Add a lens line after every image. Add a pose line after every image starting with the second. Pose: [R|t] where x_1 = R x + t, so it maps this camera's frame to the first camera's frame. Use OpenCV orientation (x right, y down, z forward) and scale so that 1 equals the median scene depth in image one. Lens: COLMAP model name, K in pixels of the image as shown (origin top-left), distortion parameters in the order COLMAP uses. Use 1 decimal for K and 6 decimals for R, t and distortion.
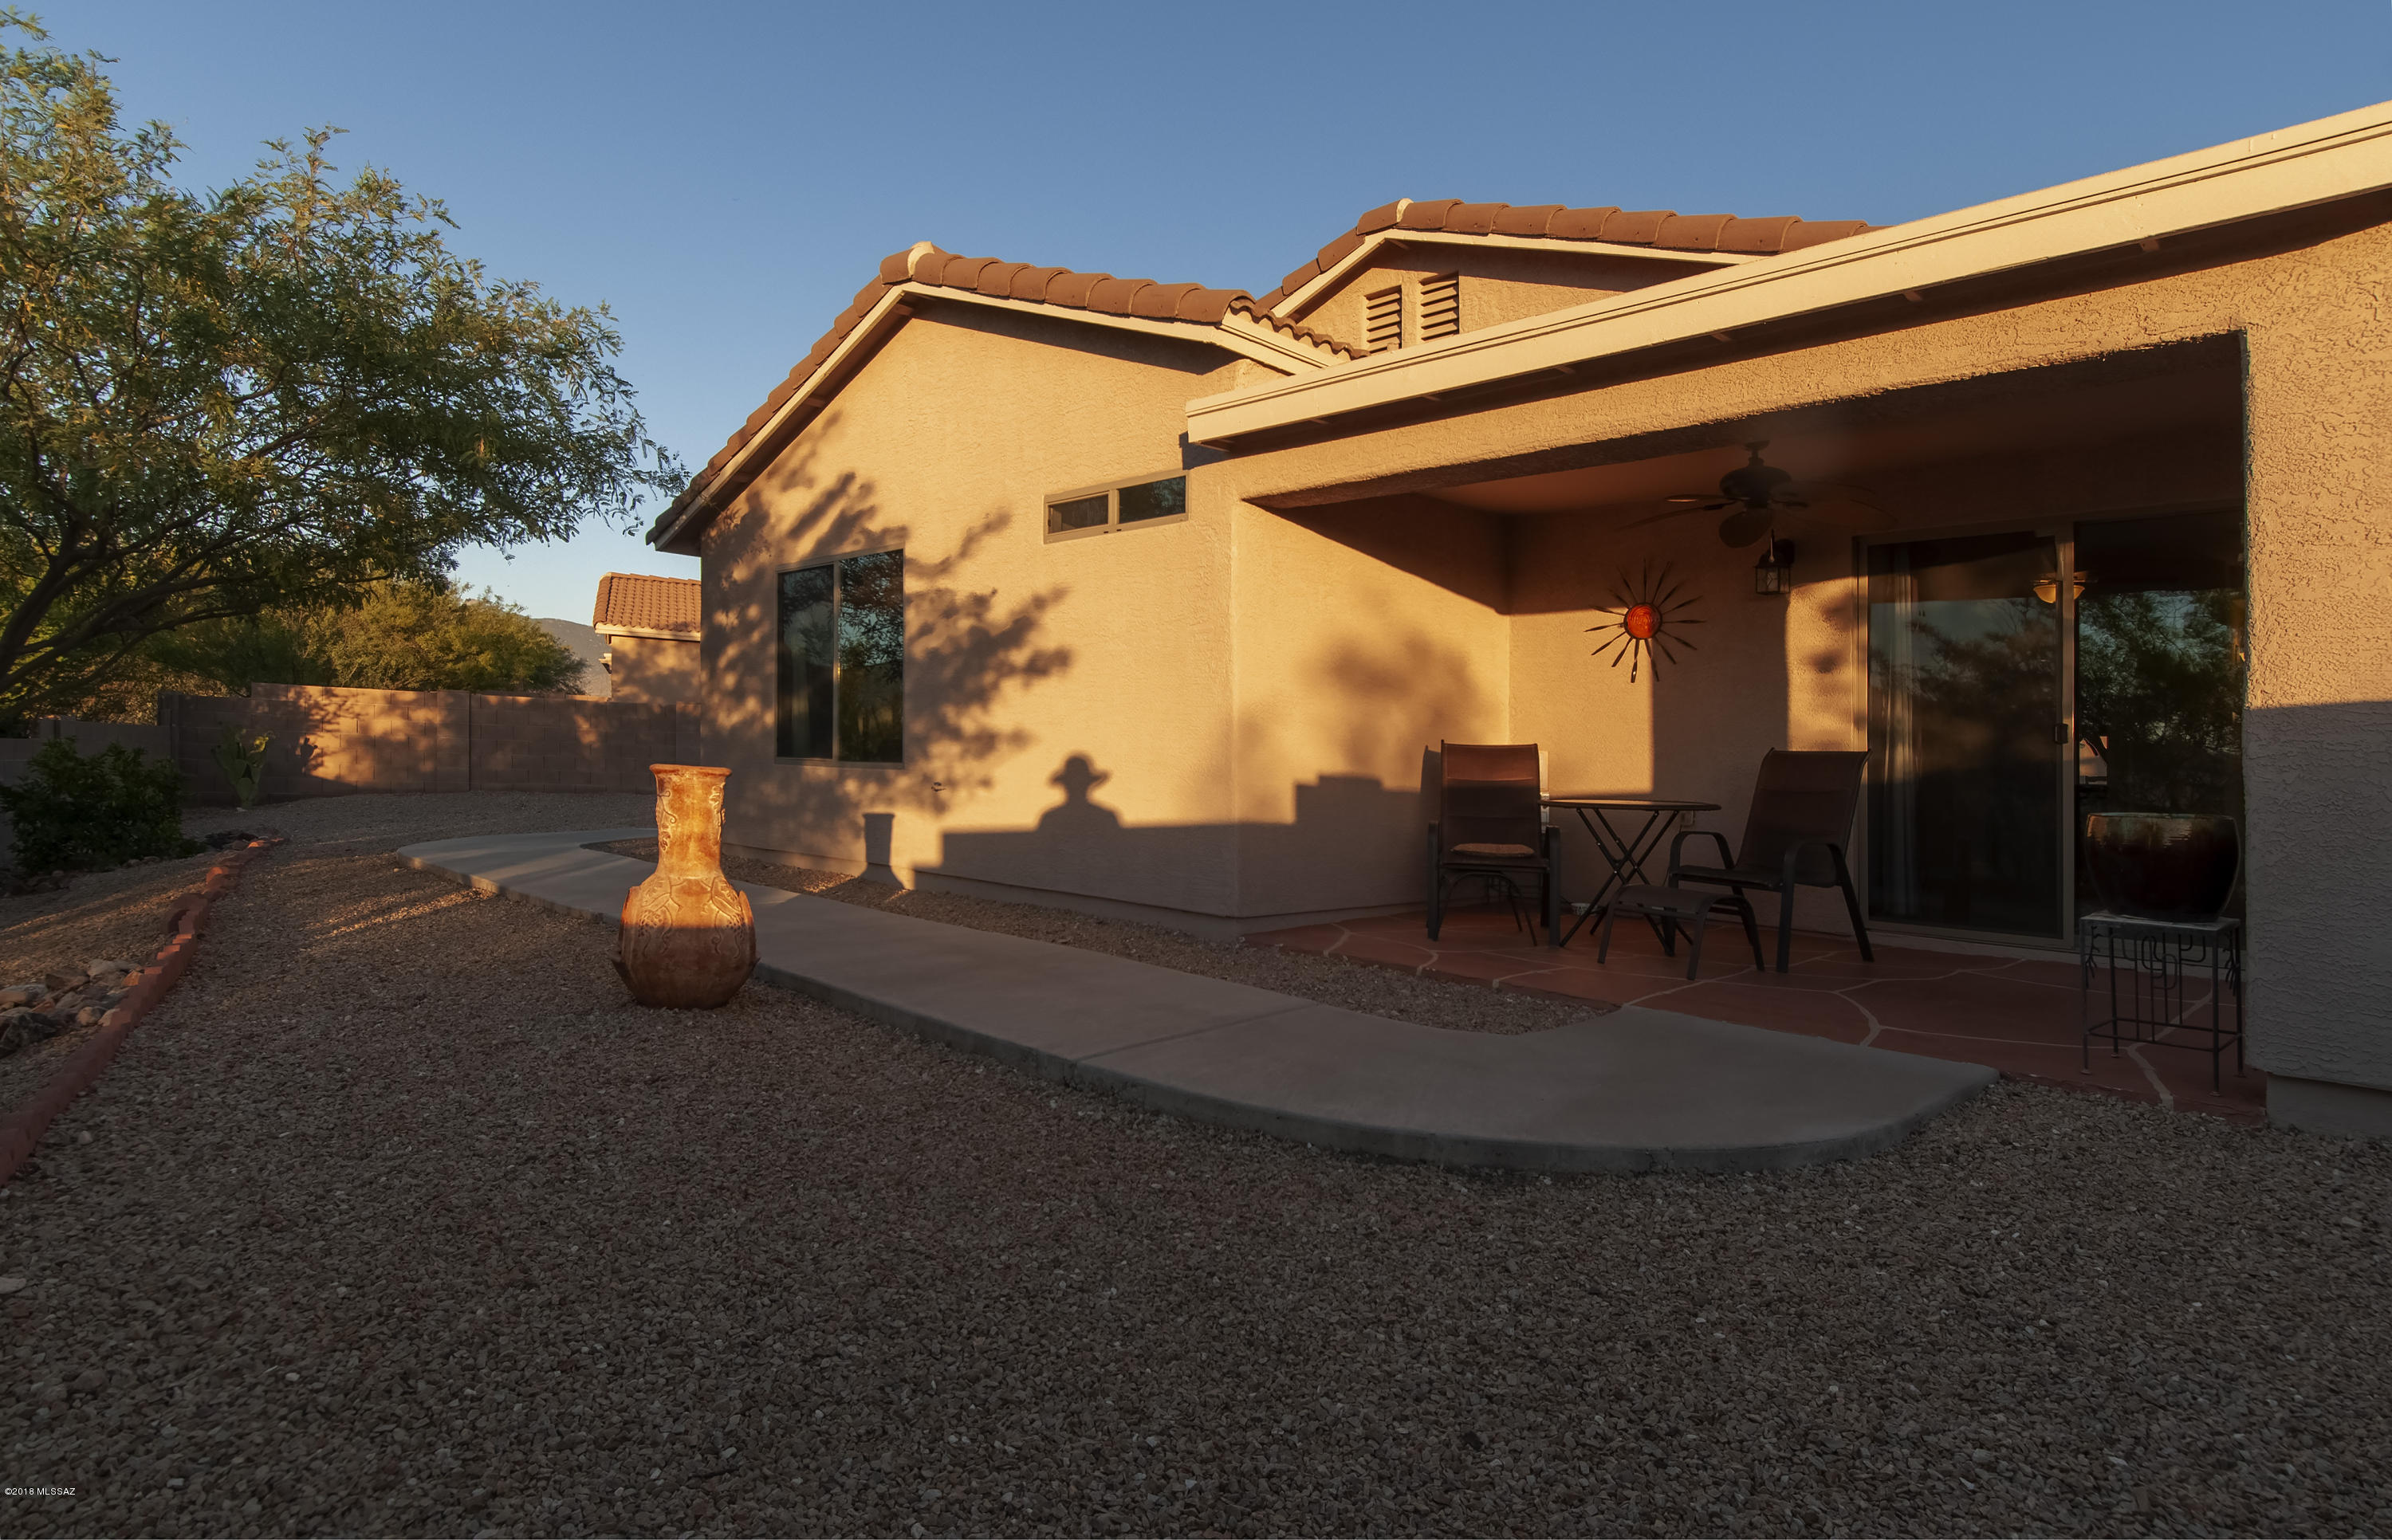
lens RADIAL K [[1310.3, 0, 1196.0], [0, 1310.3, 770.0], [0, 0, 1]] dist [-0.018679, -0.001841]
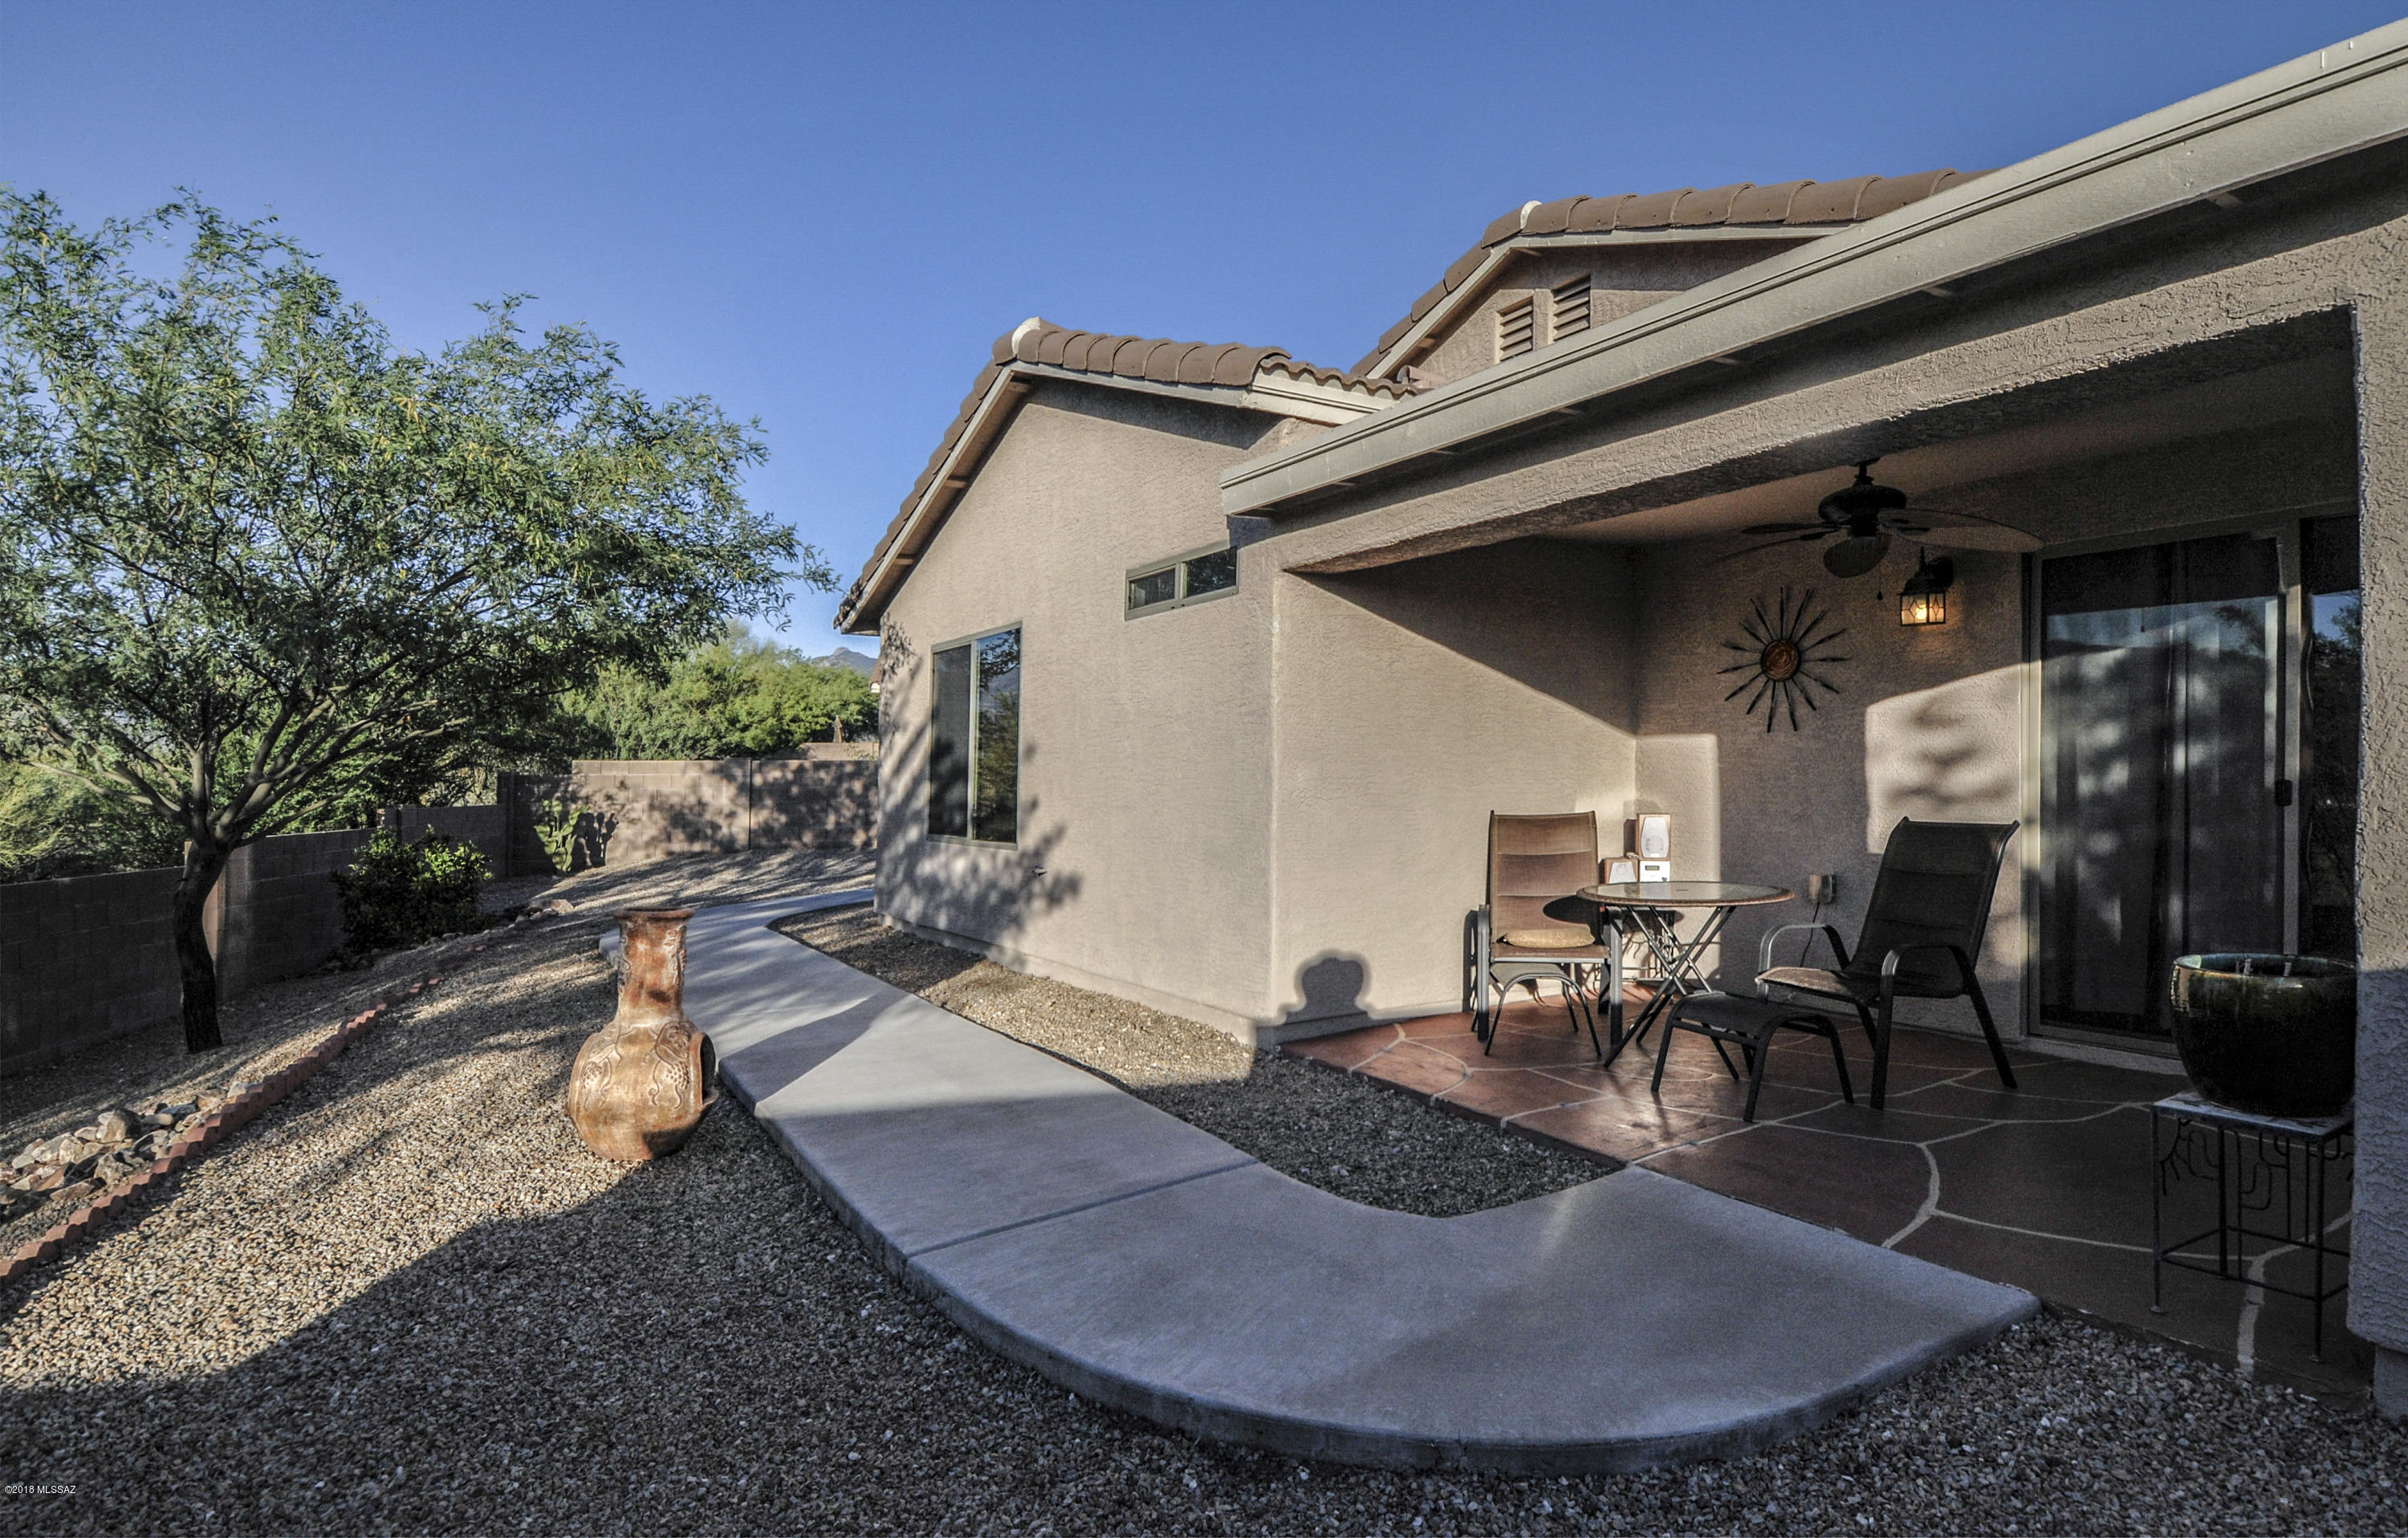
lens RADIAL K [[1300.1, 0, 1204.0], [0, 1300.1, 769.0], [0, 0, 1]] dist [-0.033674, -0.001526]
pose [[0.970584, -0.048712, -0.235783, 0.189036], [0.047481, 0.998813, -0.010901, -0.056897], [0.236034, -0.000615, 0.971745, 0.084973]]
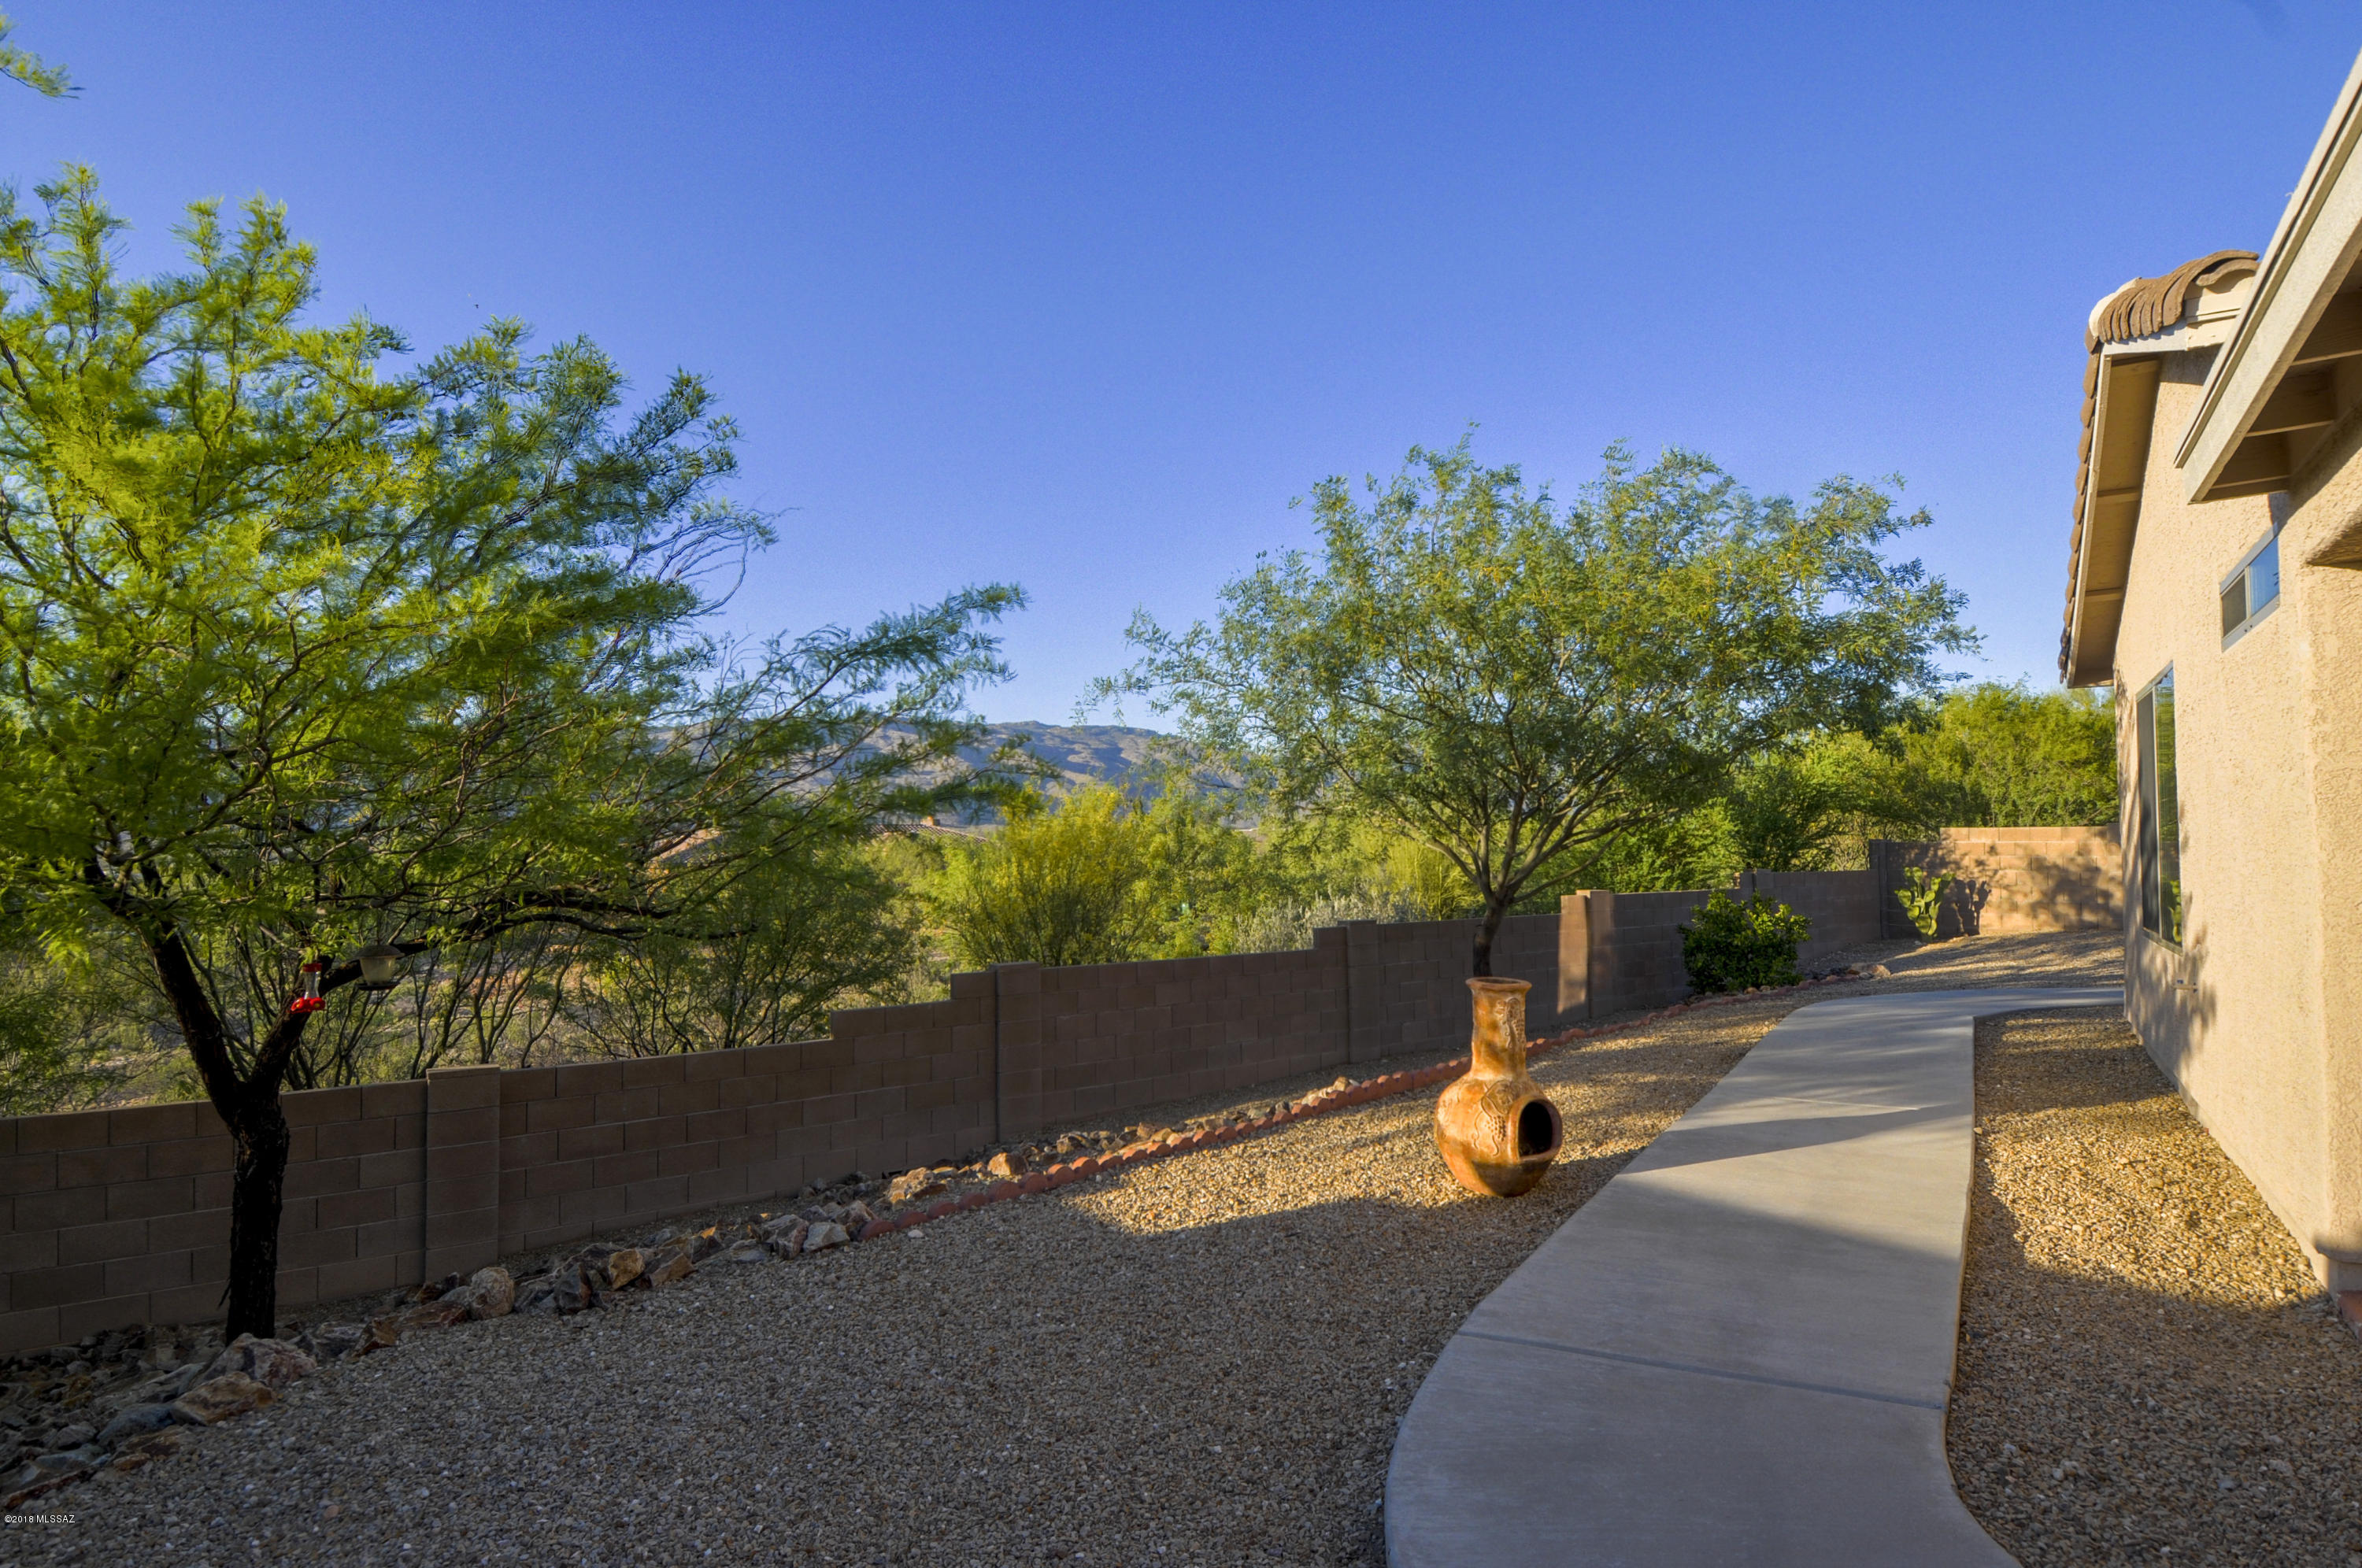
lens RADIAL K [[1178.8, 0, 1181.0], [0, 1178.8, 784.0], [0, 0, 1]] dist [-0.004822, -0.001422]
pose [[0.201942, -0.094160, -0.974861, 0.420236], [0.020114, 0.995557, -0.091992, -0.061926], [0.979191, -0.001032, 0.202938, 0.332247]]
